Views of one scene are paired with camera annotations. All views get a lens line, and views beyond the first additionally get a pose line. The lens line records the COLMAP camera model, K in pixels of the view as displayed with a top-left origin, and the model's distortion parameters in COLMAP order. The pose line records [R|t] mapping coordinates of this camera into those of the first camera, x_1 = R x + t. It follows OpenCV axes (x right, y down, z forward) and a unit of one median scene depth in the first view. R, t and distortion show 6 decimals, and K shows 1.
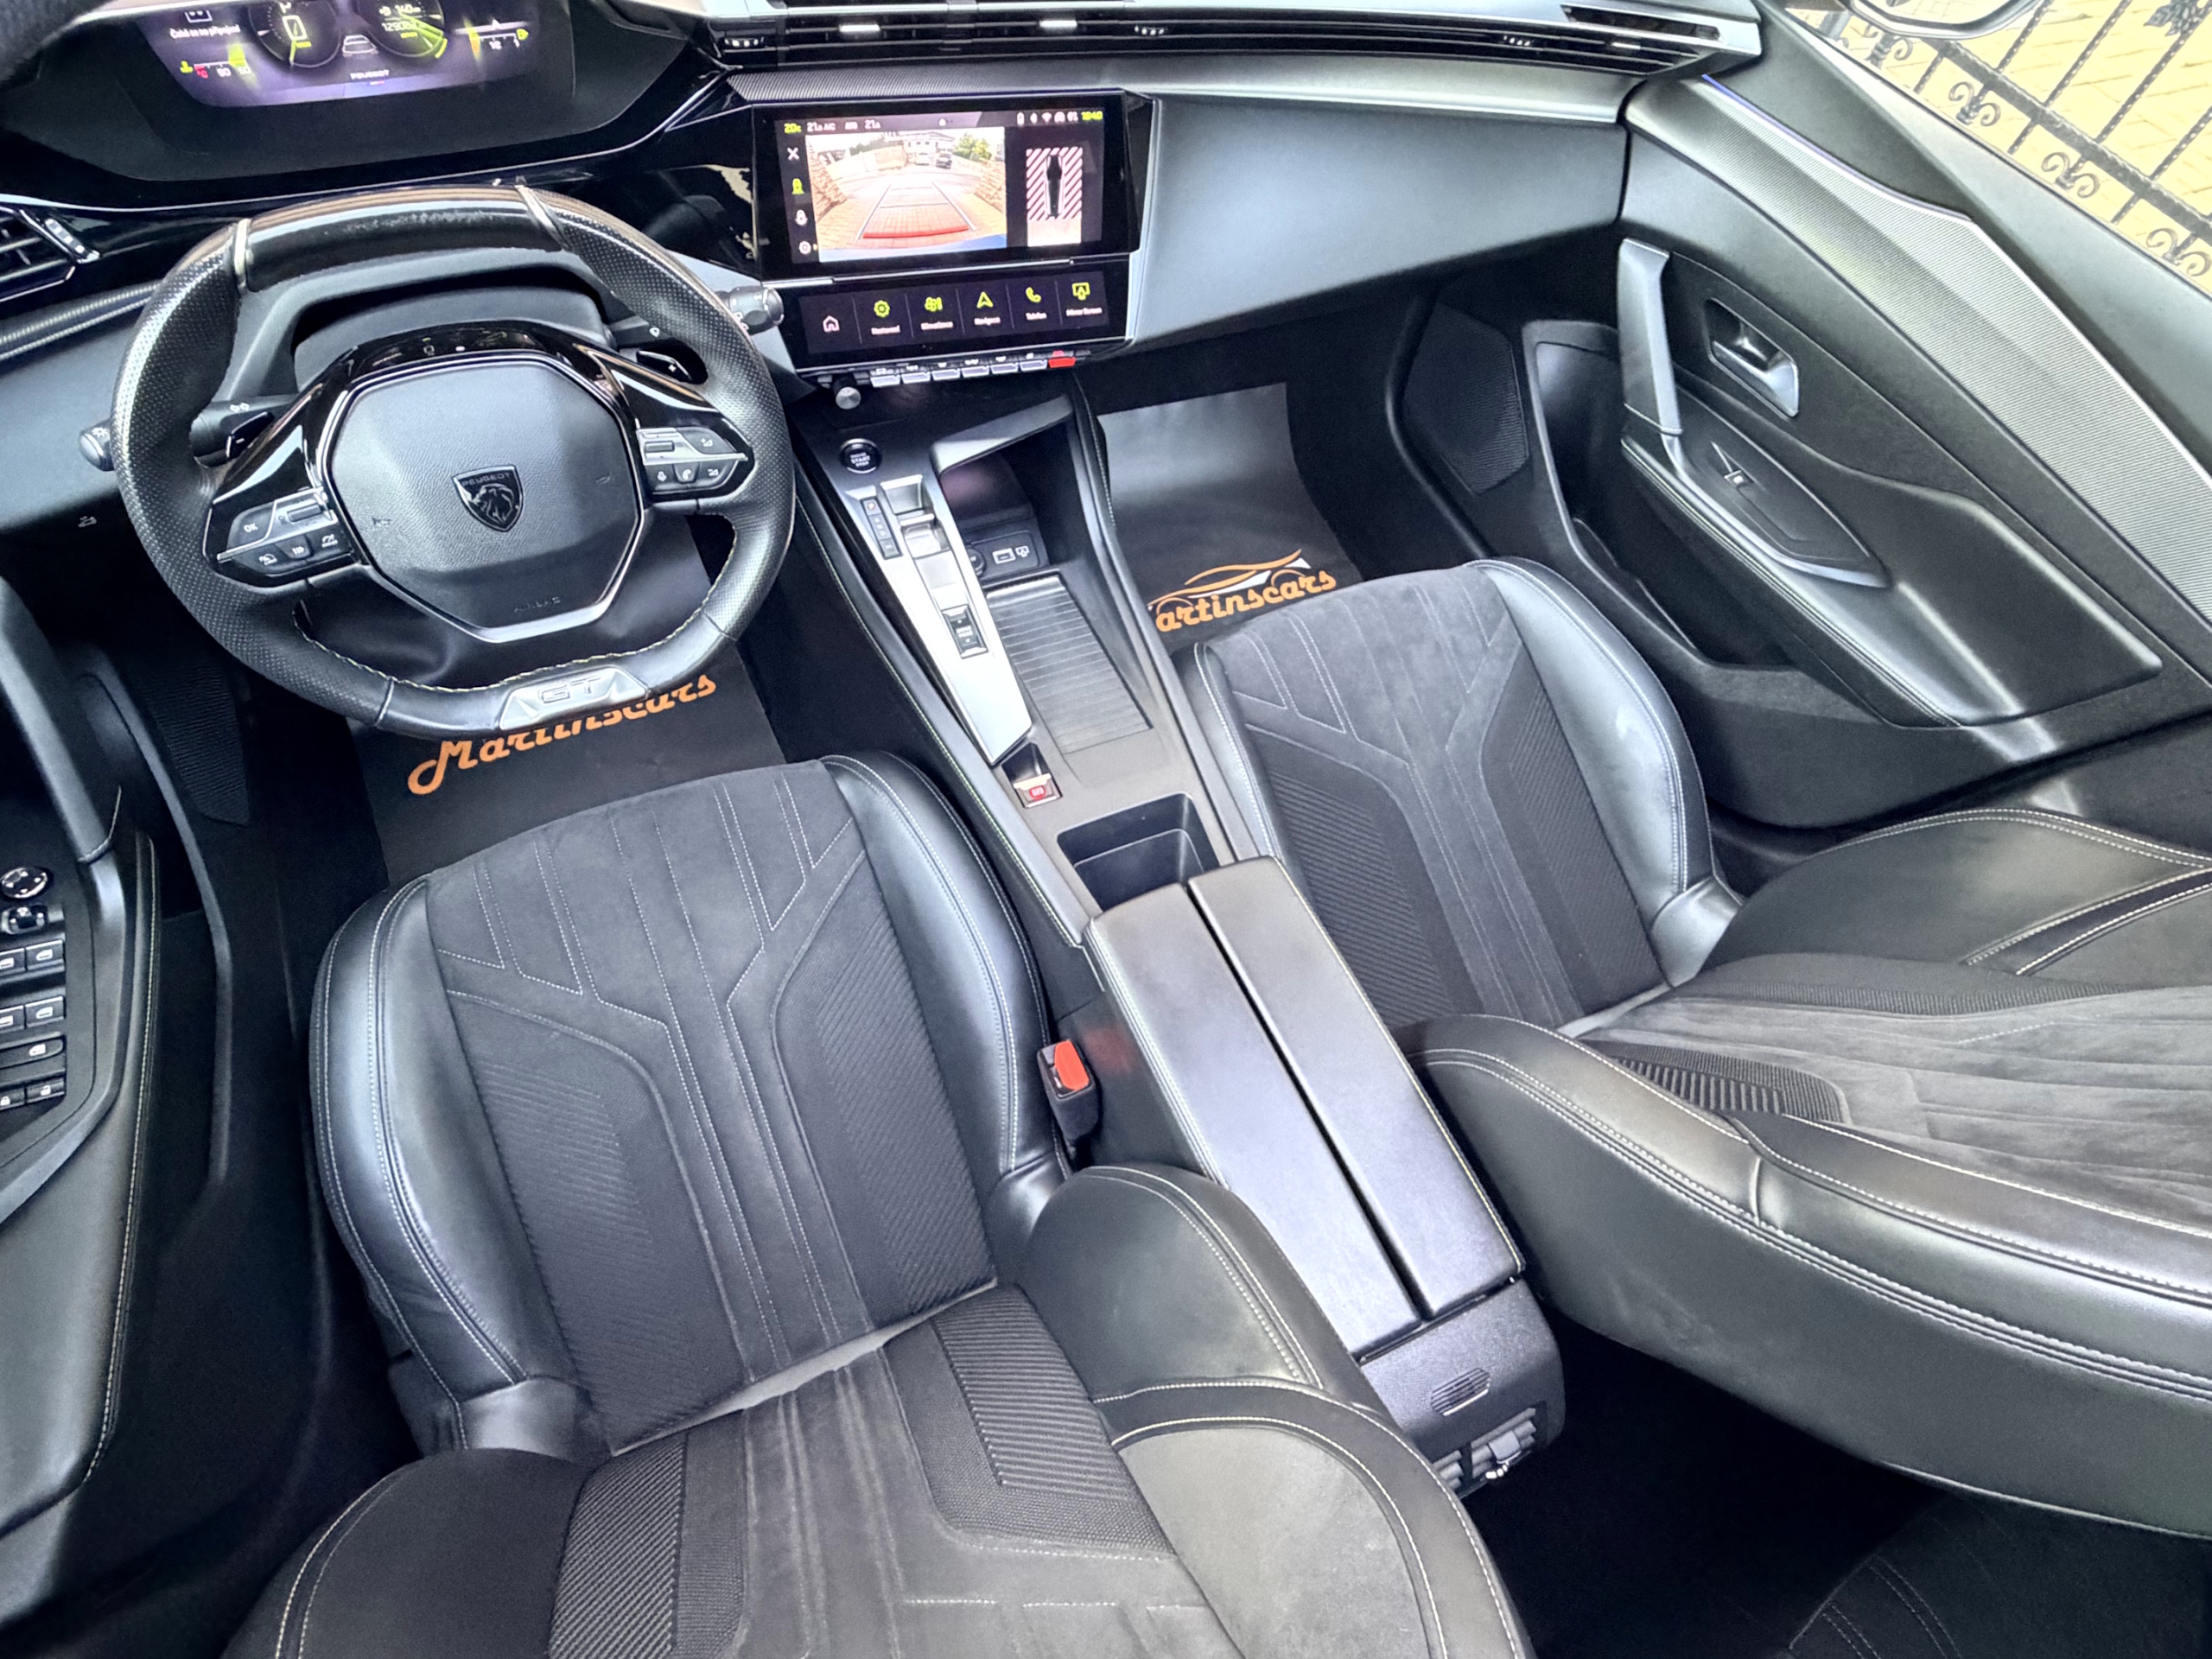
lens RADIAL K [[1151.6, 0, 1094.6], [0, 1151.6, 829.1], [0, 0, 1]] dist [-0.009546, -0.001301]
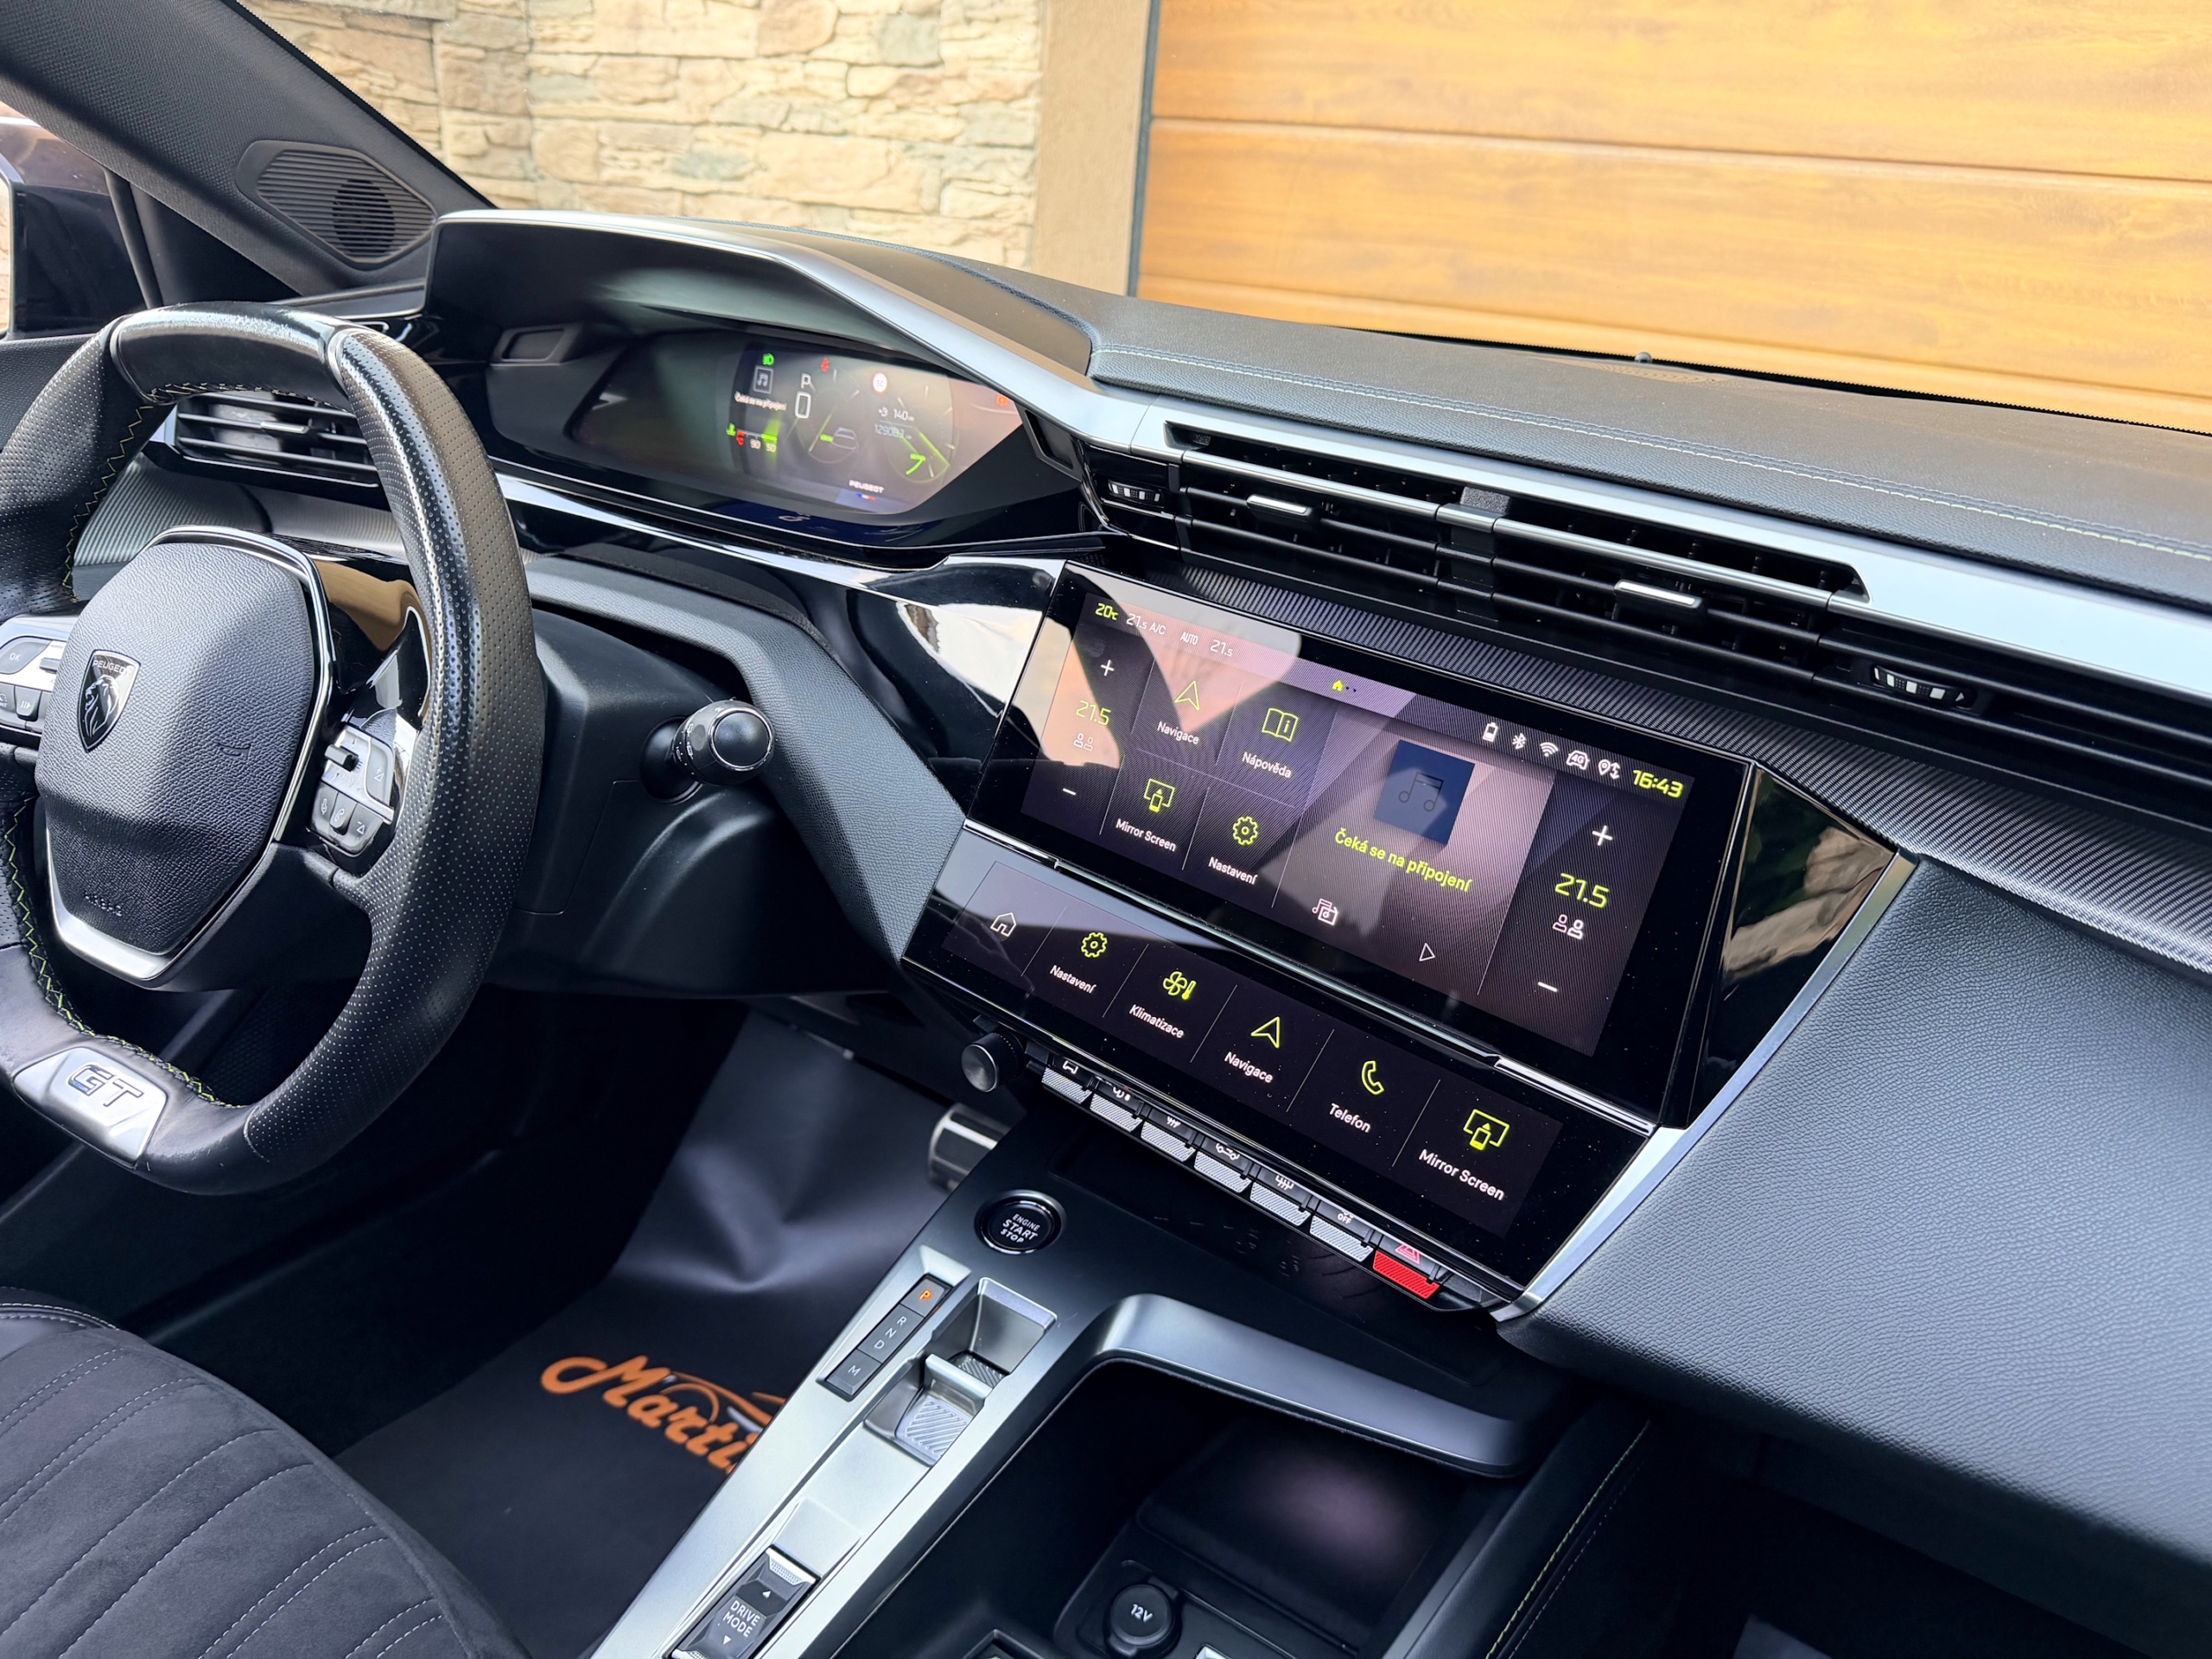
lens RADIAL K [[1576.4, 0, 1098.9], [0, 1576.4, 816.9], [0, 0, 1]] dist [0.045293, -0.078164]
pose [[0.519057, 0.249737, -0.817442, 0.329605], [-0.743569, 0.603577, -0.287750, -0.272680], [0.421527, 0.757183, 0.498988, 0.578225]]
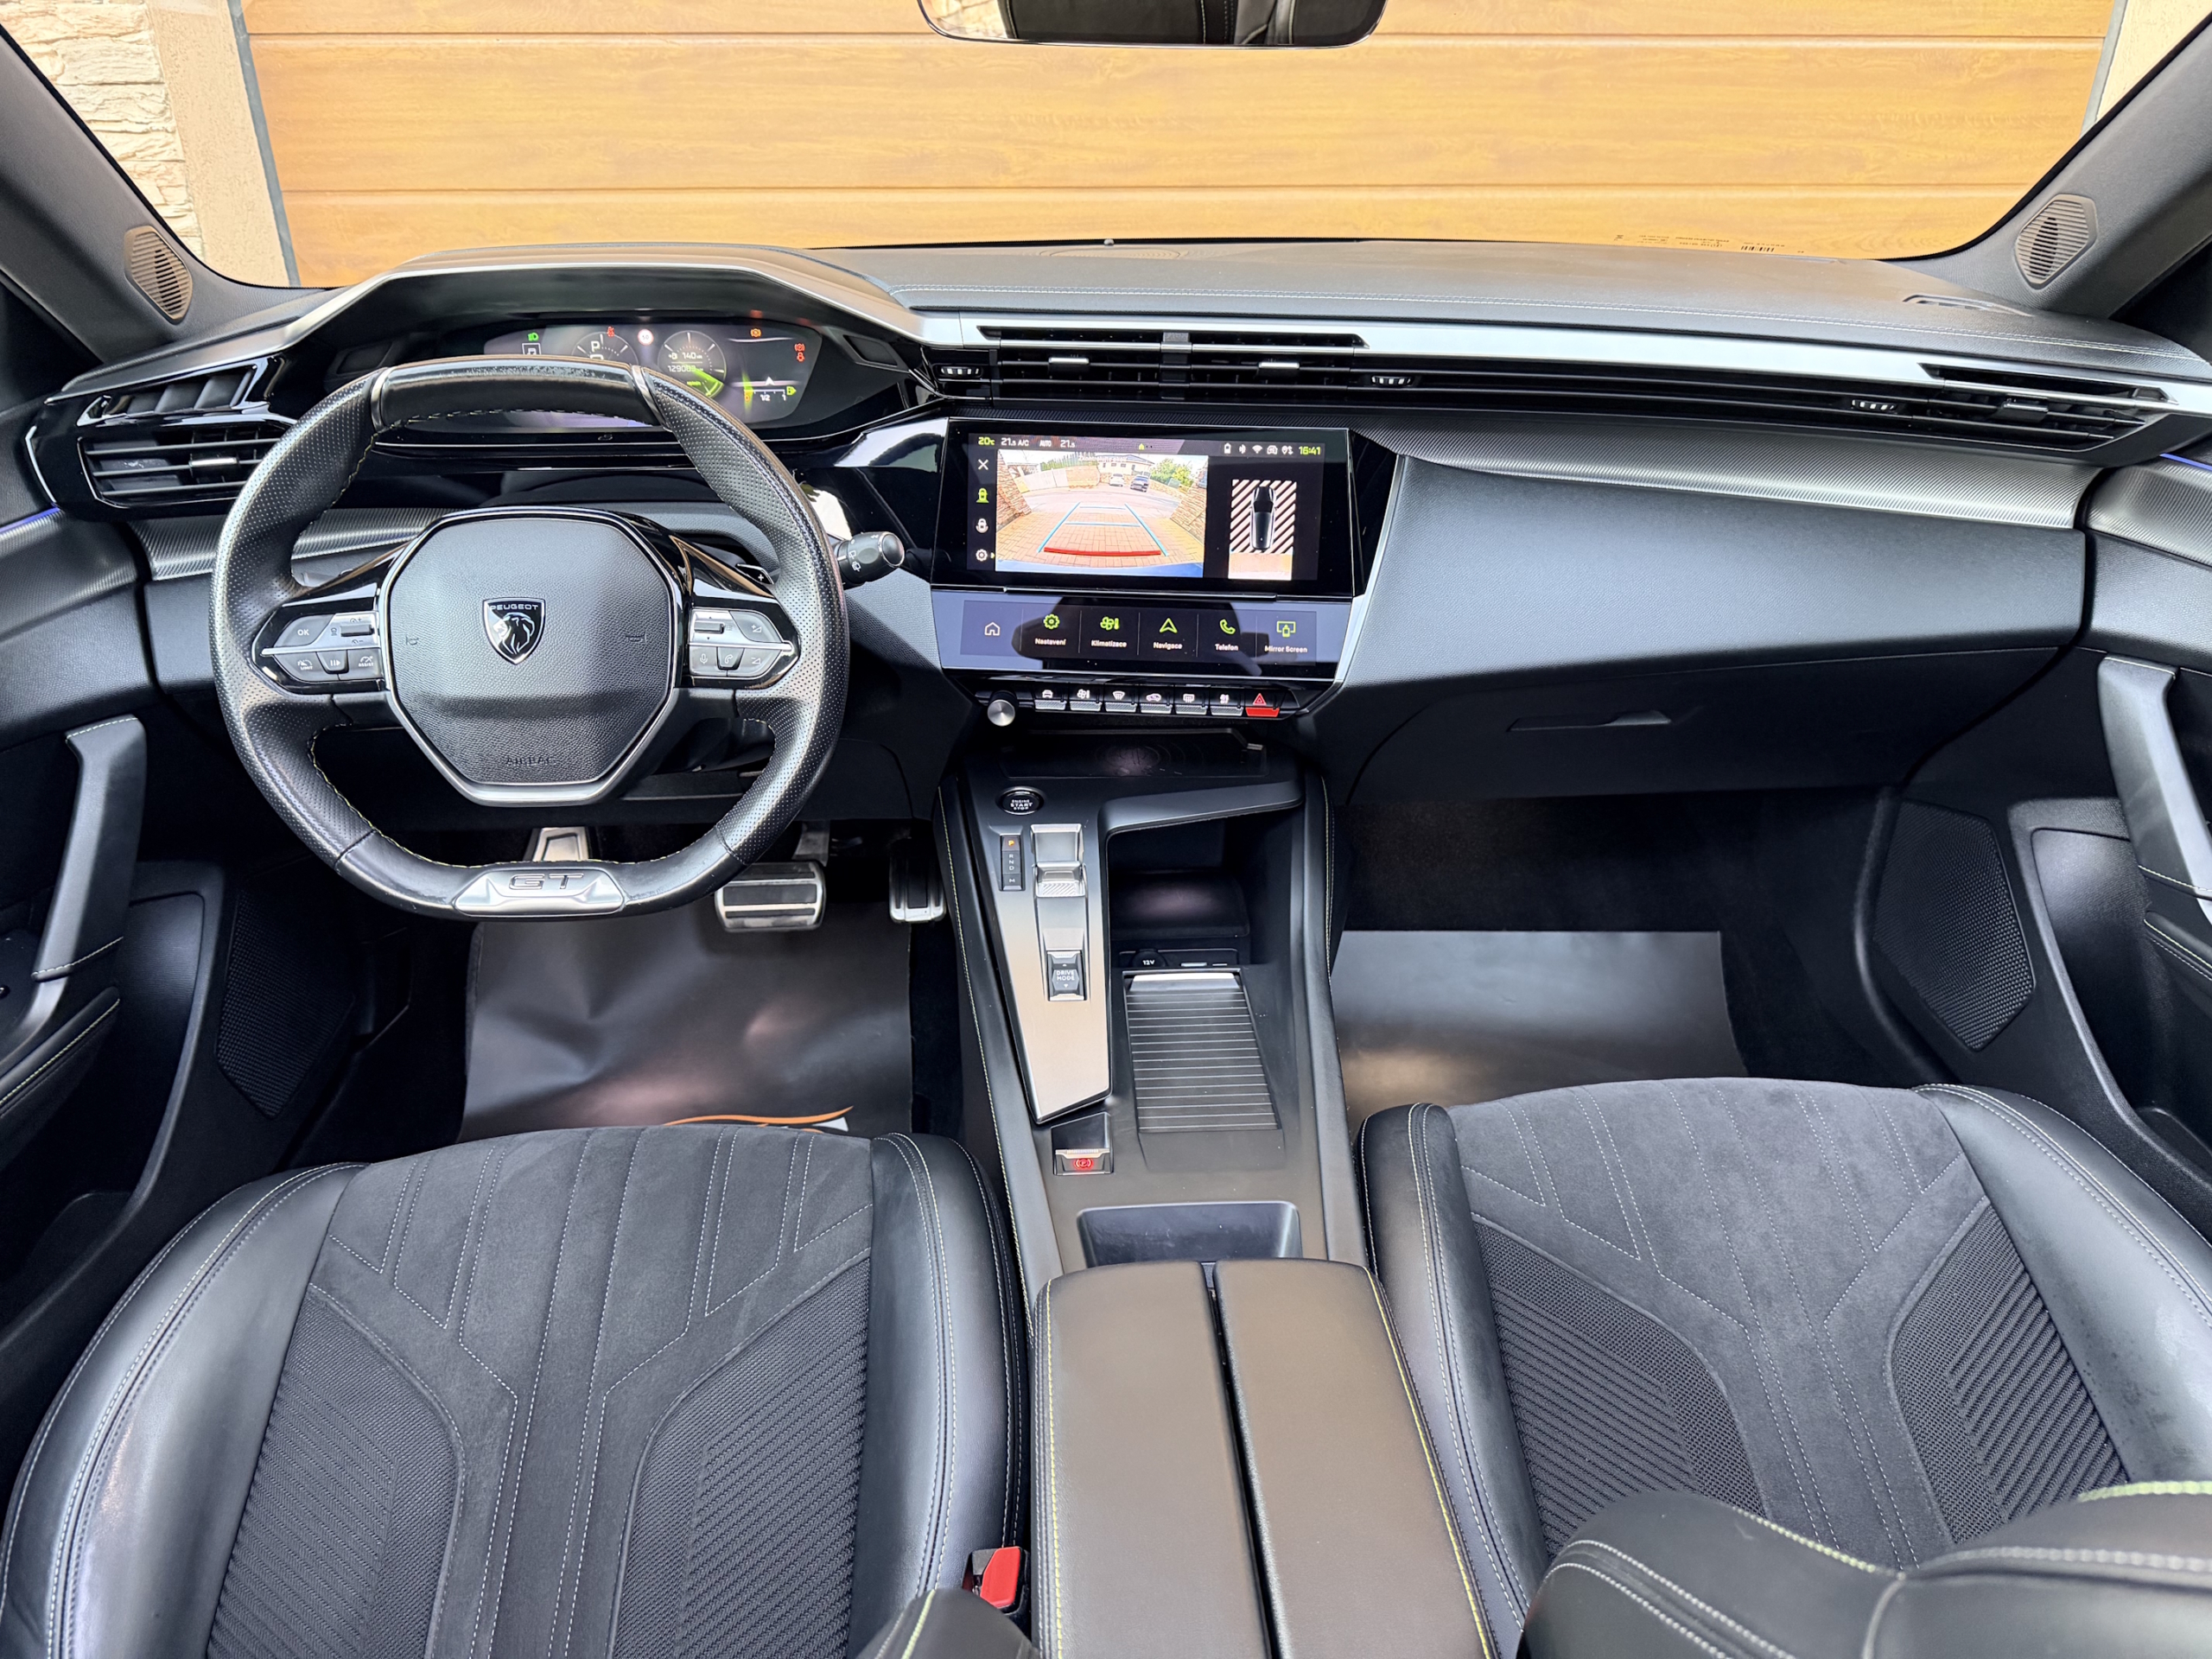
lens RADIAL K [[1517.6, 0, 1106.0], [0, 1517.6, 829.5], [0, 0, 1]] dist [0.105128, -0.167754]
pose [[0.925605, 0.059782, -0.373739, 0.290769], [-0.255664, 0.826875, -0.500913, 0.253454], [0.279090, 0.559199, 0.780644, 0.155113]]
